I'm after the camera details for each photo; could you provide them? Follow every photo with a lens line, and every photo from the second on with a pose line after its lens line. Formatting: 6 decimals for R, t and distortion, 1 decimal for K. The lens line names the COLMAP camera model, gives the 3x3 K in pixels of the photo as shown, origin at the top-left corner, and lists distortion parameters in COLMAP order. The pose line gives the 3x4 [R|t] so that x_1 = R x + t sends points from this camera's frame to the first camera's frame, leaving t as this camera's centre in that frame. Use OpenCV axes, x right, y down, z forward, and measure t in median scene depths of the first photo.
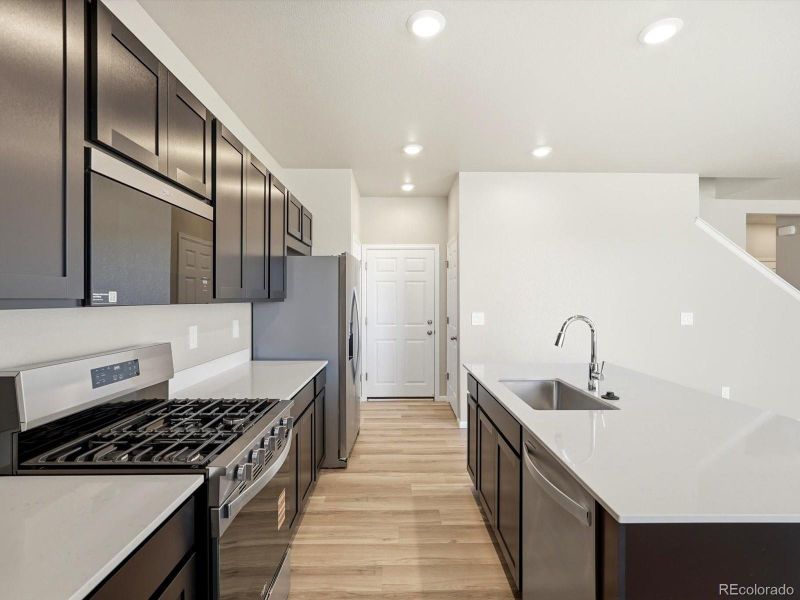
lens RADIAL K [[400.1, 0, 406.4], [0, 400.1, 298.3], [0, 0, 1]] dist [-0.014263, 0.009757]
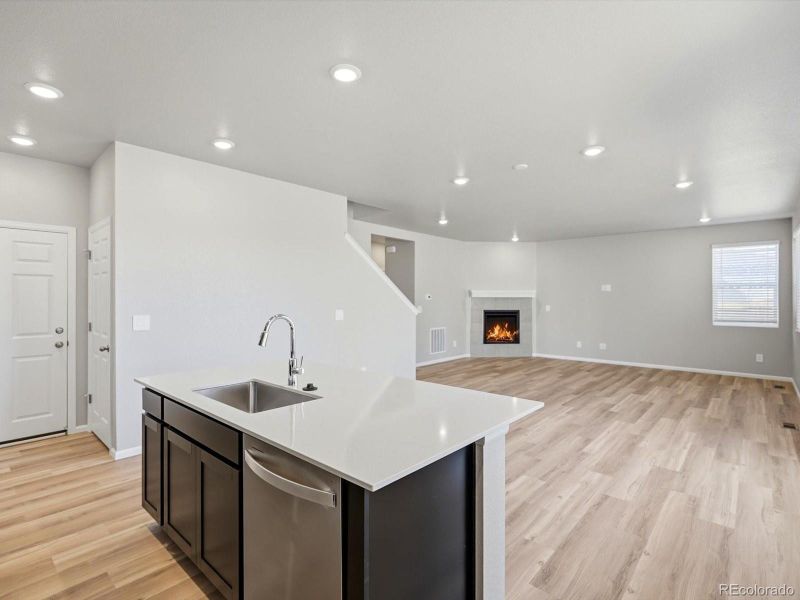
lens RADIAL K [[400.1, 0, 401.4], [0, 400.1, 297.7], [0, 0, 1]] dist [-0.014263, 0.009757]
pose [[0.682162, -0.000451, 0.731201, -0.079807], [0.001863, 0.999998, -0.001122, 0.000940], [-0.731198, 0.002128, 0.682162, 0.046996]]
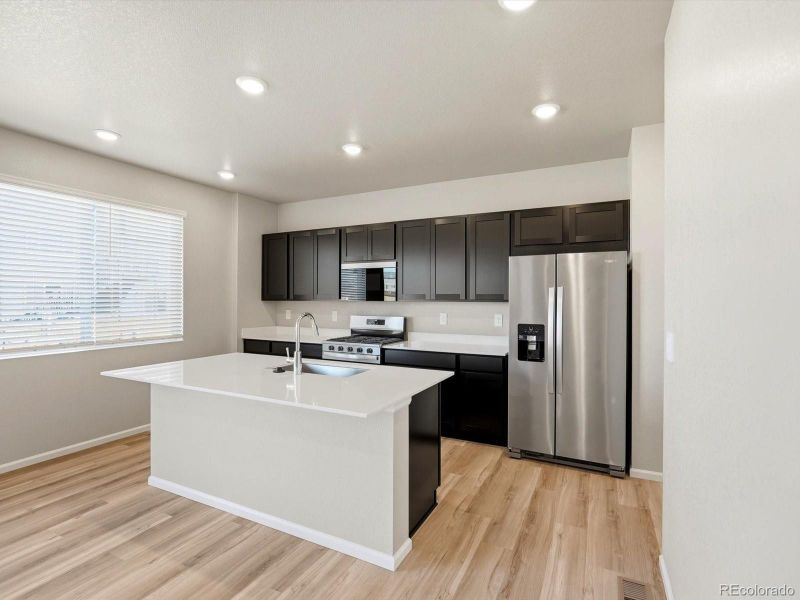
lens RADIAL K [[400.1, 0, 402.1], [0, 400.1, 298.9], [0, 0, 1]] dist [-0.014263, 0.009757]
pose [[-0.468733, -0.000551, -0.883340, 0.947647], [-0.002728, 0.999996, 0.000823, -0.002246], [0.883336, 0.002795, -0.468732, 1.262055]]
